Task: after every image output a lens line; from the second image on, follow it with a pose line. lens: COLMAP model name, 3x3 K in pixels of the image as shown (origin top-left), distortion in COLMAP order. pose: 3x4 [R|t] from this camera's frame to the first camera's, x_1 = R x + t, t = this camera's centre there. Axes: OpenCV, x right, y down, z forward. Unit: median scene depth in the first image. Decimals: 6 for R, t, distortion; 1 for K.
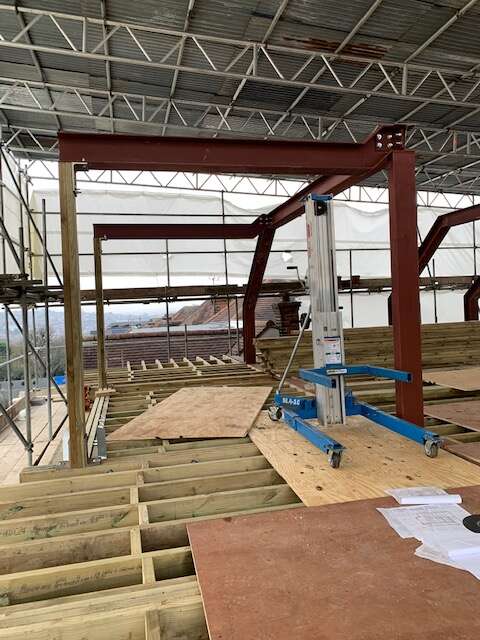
lens RADIAL K [[488.9, 0, 238.0], [0, 488.9, 319.5], [0, 0, 1]] dist [0.030897, -0.027779]
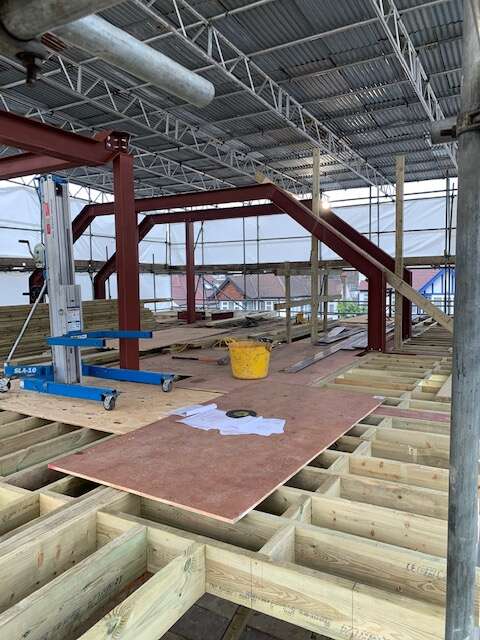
lens RADIAL K [[488.9, 0, 237.3], [0, 488.9, 325.3], [0, 0, 1]] dist [0.030897, -0.027779]
pose [[0.682025, -0.037669, 0.730358, -0.252615], [0.004558, 0.998872, 0.047261, 0.017252], [-0.731315, -0.028904, 0.681427, -0.033949]]
